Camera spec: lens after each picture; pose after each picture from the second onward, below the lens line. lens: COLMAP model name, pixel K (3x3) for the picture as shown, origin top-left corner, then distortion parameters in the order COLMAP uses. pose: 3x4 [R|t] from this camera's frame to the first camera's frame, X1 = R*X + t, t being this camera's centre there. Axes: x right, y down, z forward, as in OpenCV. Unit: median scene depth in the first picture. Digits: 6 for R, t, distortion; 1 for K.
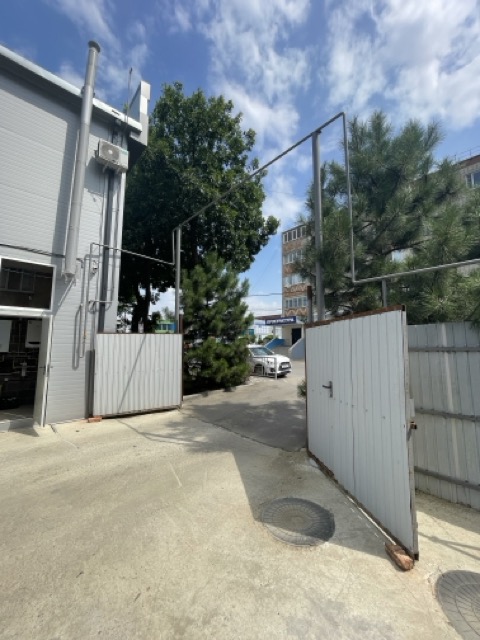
lens RADIAL K [[255.4, 0, 240.0], [0, 255.4, 320.0], [0, 0, 1]] dist [0.000587, -0.000013]
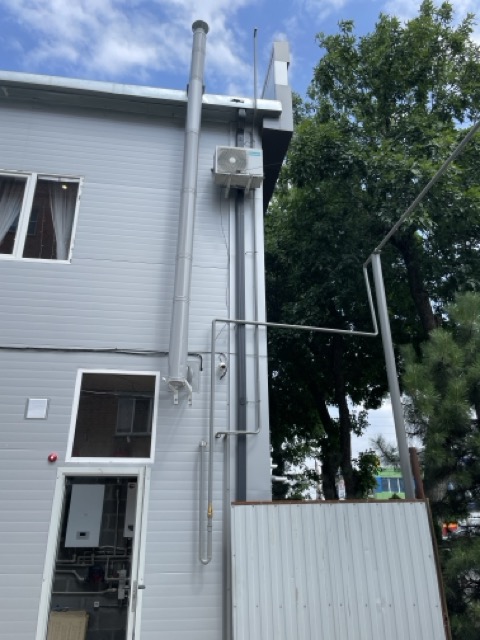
lens RADIAL K [[476.2, 0, 240.0], [0, 476.2, 320.0], [0, 0, 1]] dist [0.030388, -0.005541]
pose [[0.830104, -0.222992, -0.511079, -0.030101], [0.058820, 0.946459, -0.317420, 0.011480], [0.554497, 0.233430, 0.798776, 0.225434]]
